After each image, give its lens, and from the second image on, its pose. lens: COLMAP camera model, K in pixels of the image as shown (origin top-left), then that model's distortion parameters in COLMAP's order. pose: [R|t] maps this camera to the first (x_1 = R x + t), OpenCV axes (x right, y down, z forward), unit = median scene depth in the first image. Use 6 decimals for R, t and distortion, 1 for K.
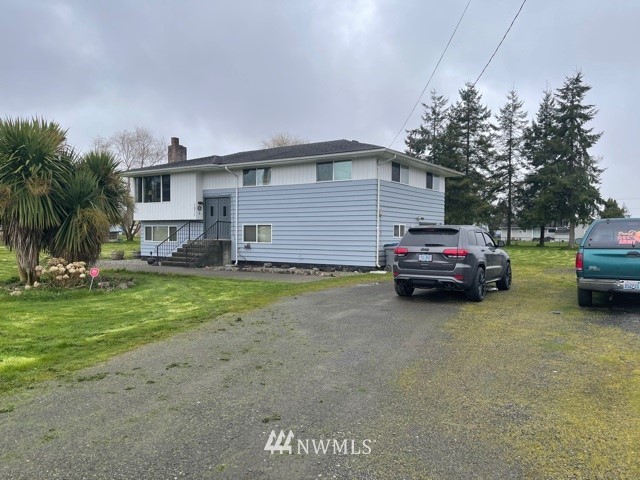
lens RADIAL K [[485.8, 0, 314.3], [0, 485.8, 242.8], [0, 0, 1]] dist [0.109878, -0.153189]
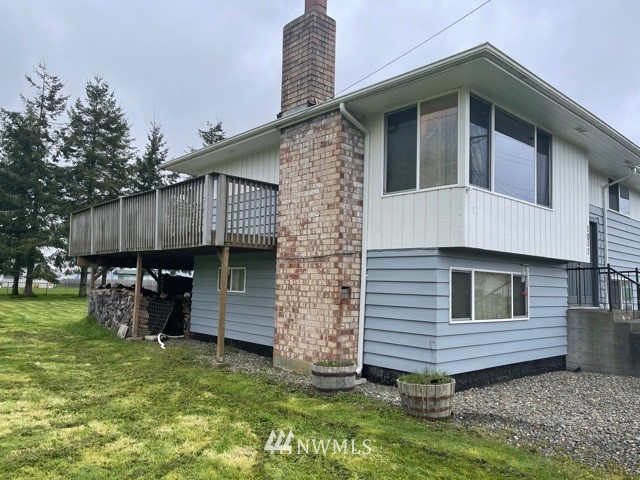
lens RADIAL K [[485.8, 0, 314.3], [0, 485.8, 242.8], [0, 0, 1]] dist [0.109878, -0.153189]
pose [[0.227824, 0.081819, 0.970259, -0.727148], [-0.006086, 0.996564, -0.082608, -0.028254], [-0.973683, 0.012915, 0.227539, 1.147002]]
